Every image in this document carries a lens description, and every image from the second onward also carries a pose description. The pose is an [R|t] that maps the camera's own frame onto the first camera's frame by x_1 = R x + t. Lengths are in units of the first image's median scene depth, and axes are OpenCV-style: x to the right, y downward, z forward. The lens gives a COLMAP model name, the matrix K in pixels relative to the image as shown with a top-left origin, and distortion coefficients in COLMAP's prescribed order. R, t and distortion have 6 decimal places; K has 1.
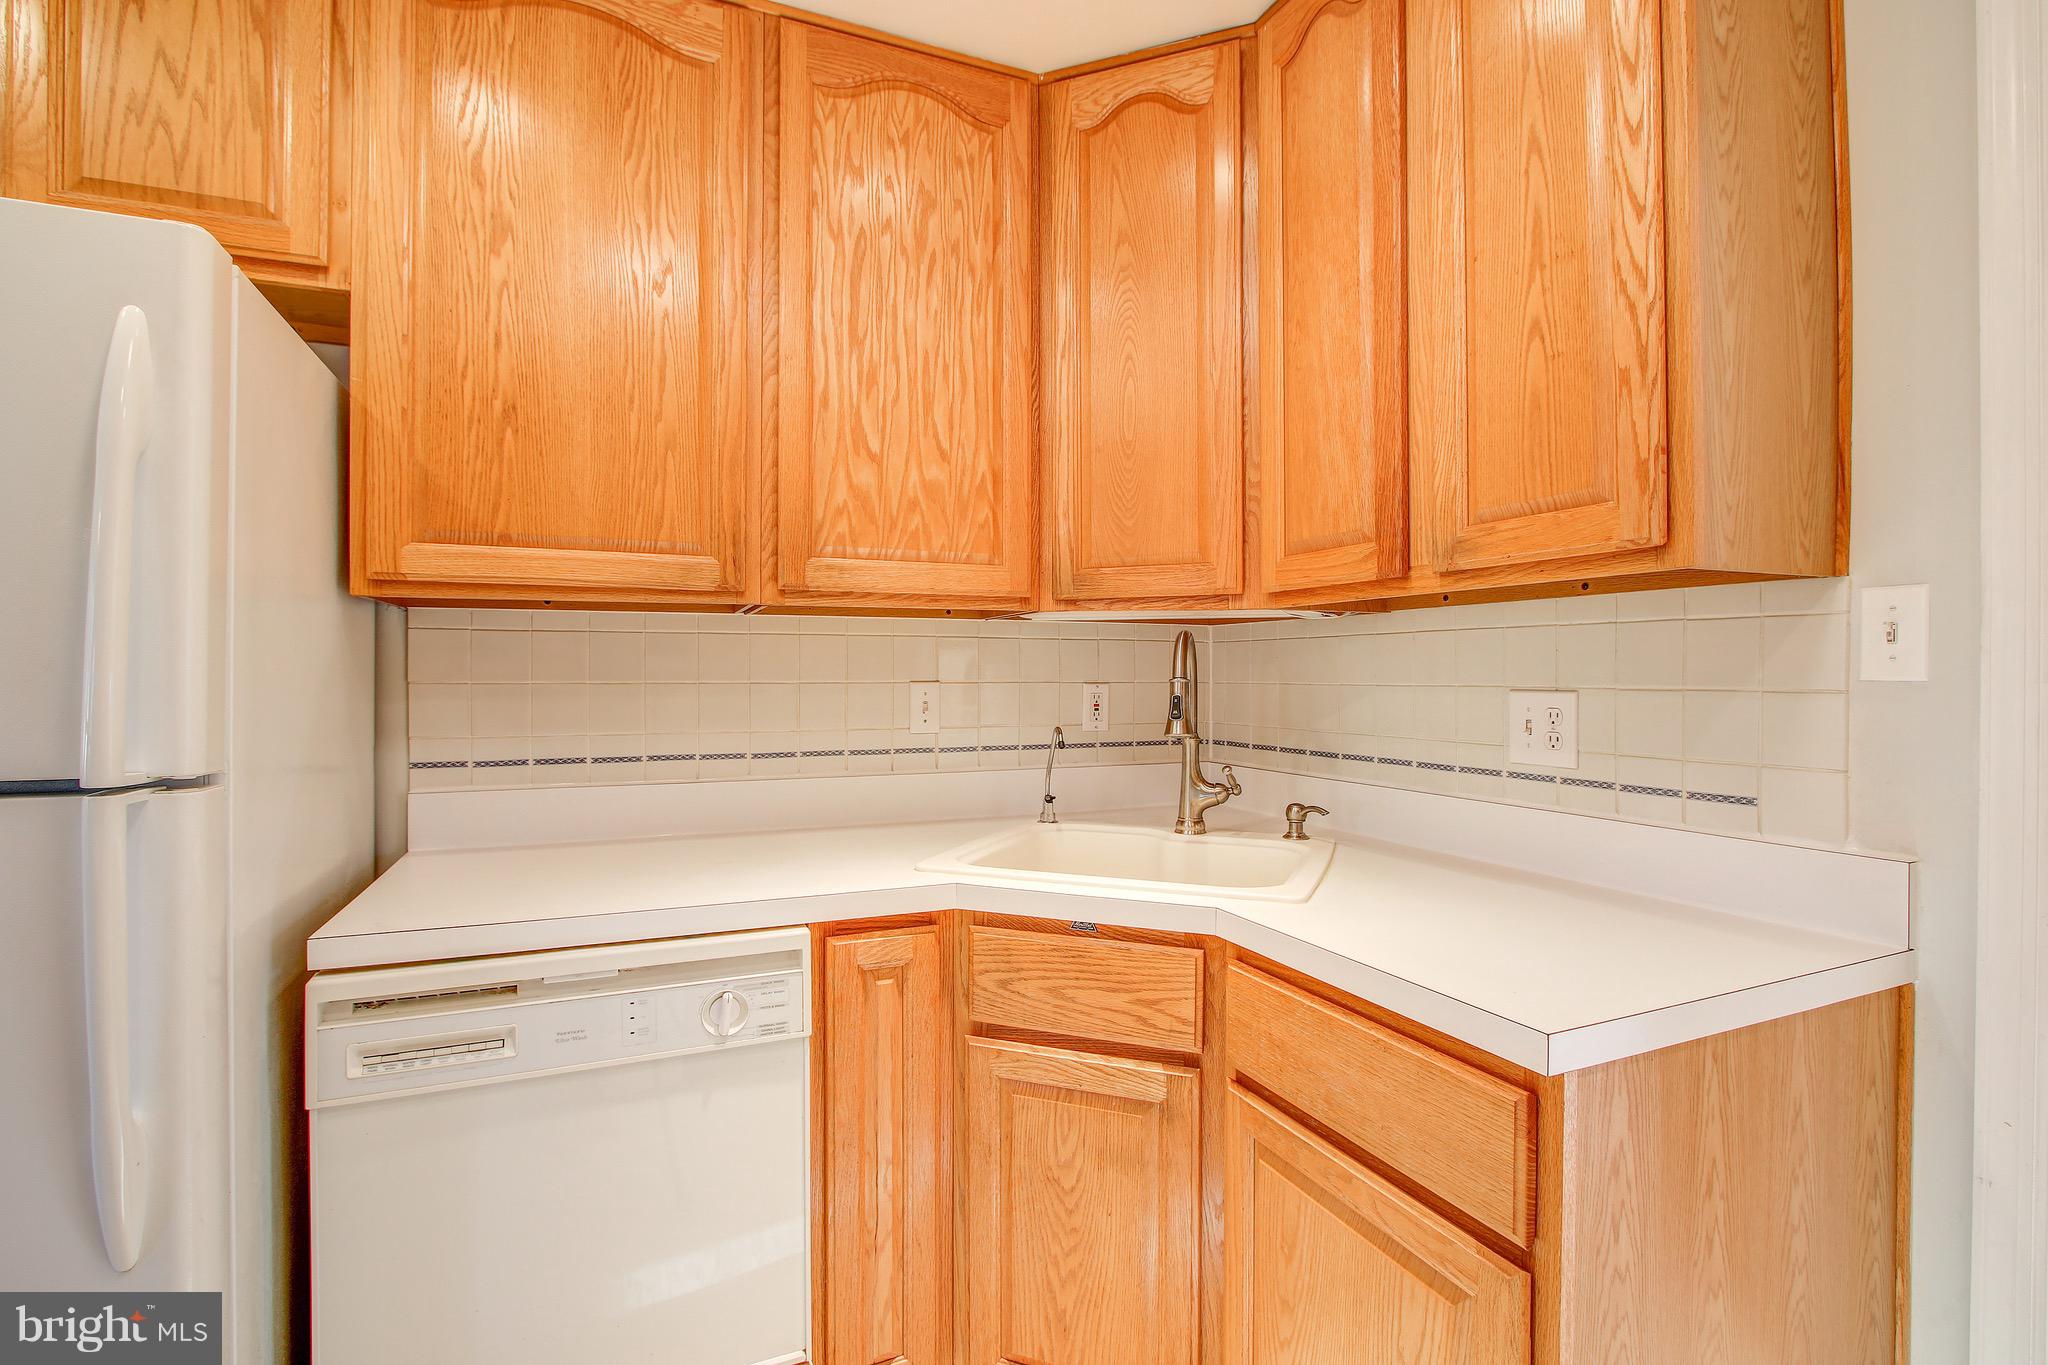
lens RADIAL K [[950.4, 0, 1023.8], [0, 950.4, 676.3], [0, 0, 1]] dist [-0.001353, -0.000140]
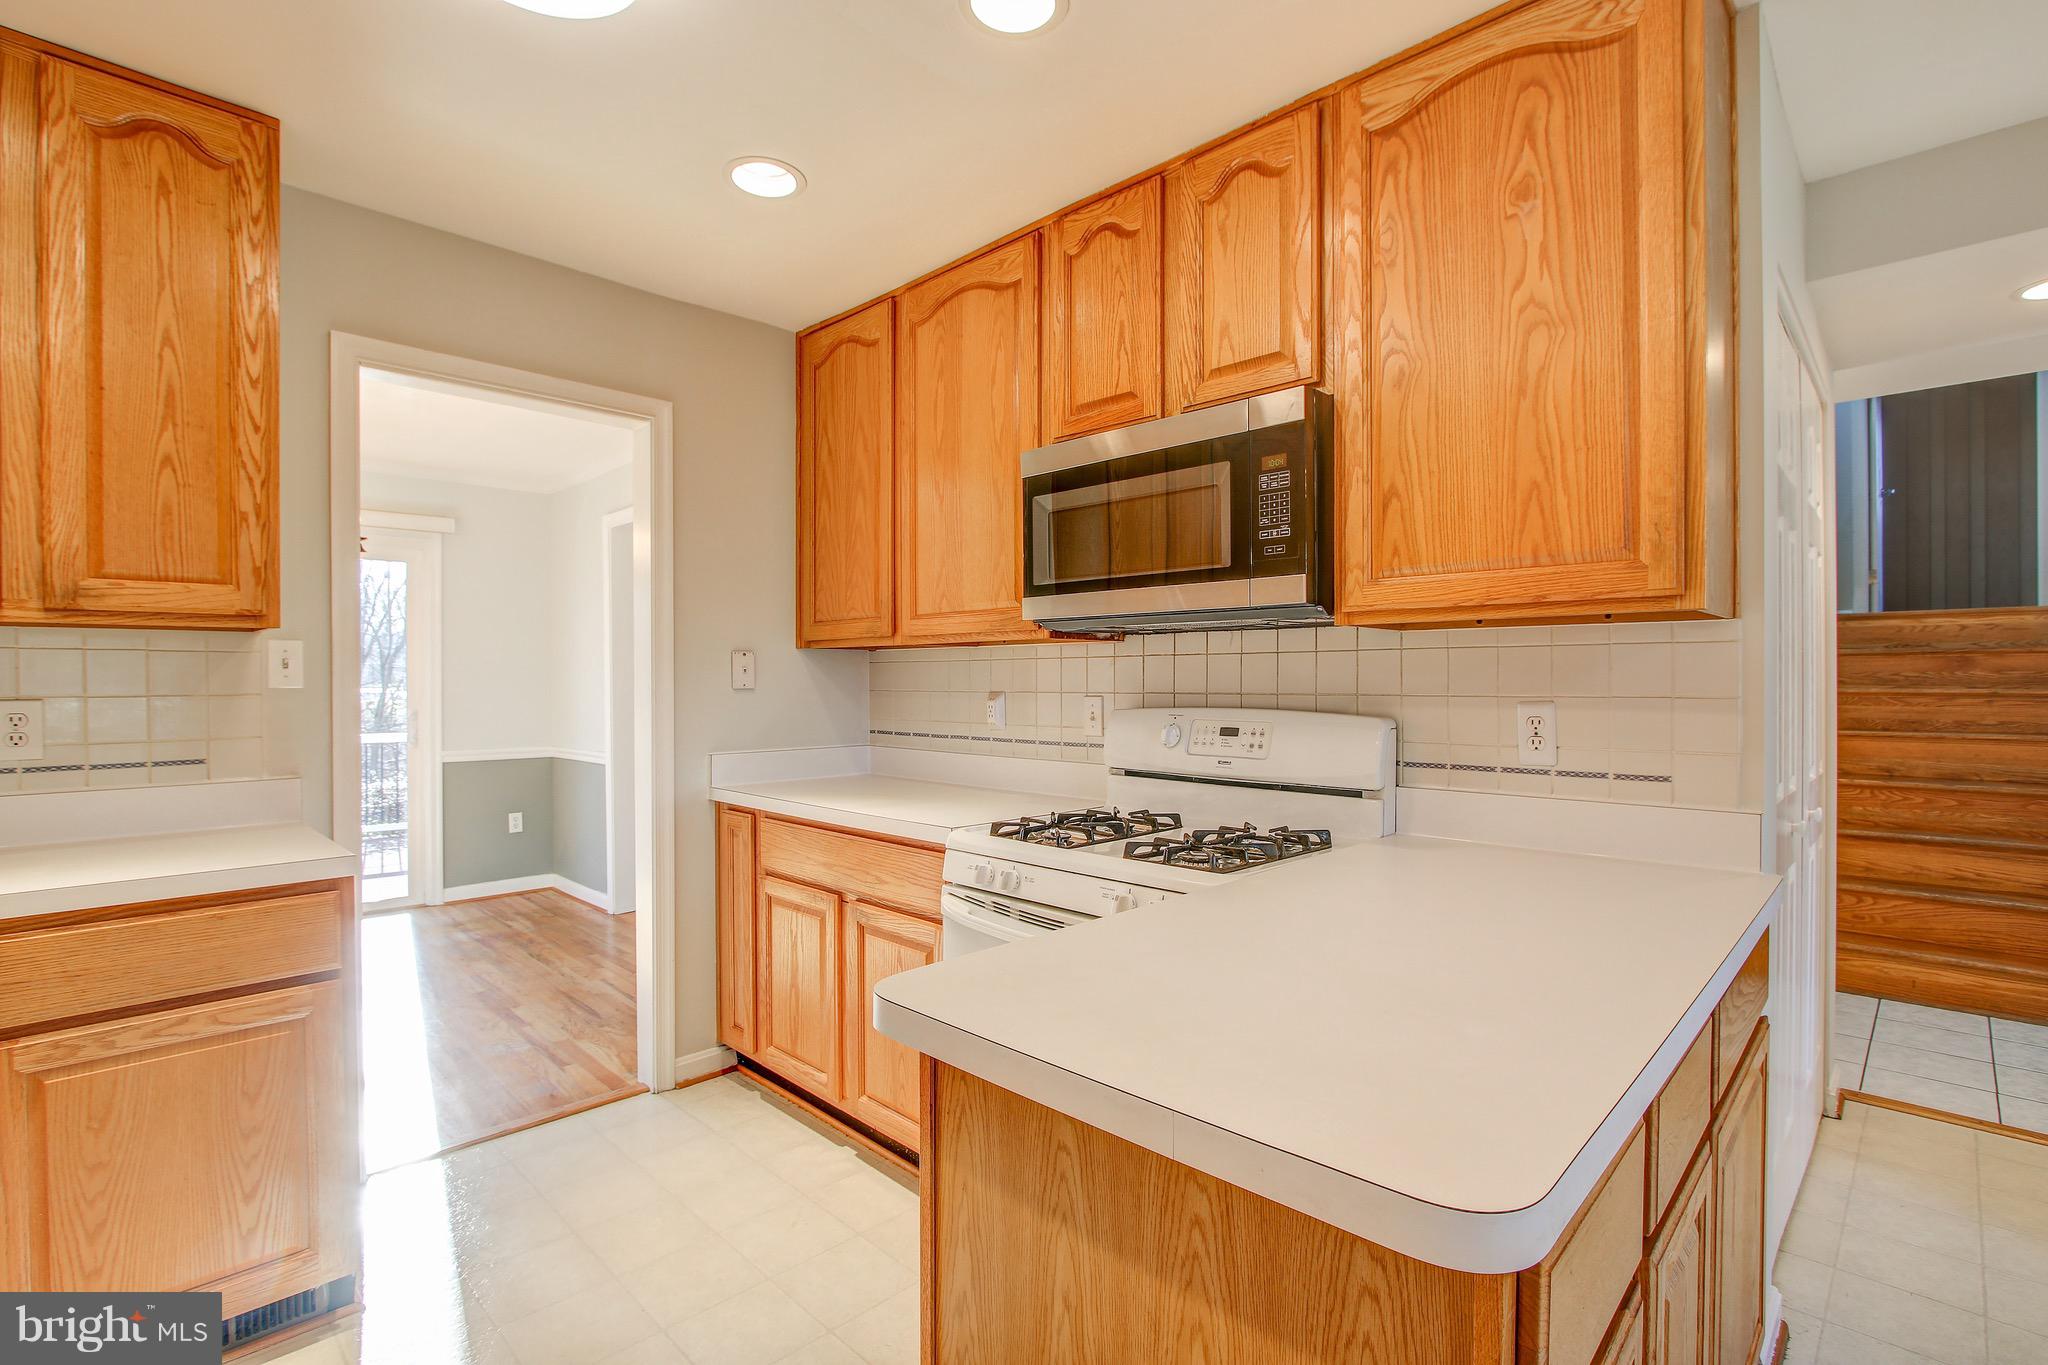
lens RADIAL K [[950.4, 0, 1025.9], [0, 950.4, 679.9], [0, 0, 1]] dist [-0.001353, -0.000140]
pose [[-0.379460, -0.003929, 0.925200, -1.467545], [0.006035, 0.999959, 0.006722, -0.015128], [-0.925188, 0.008134, -0.379421, 0.314459]]
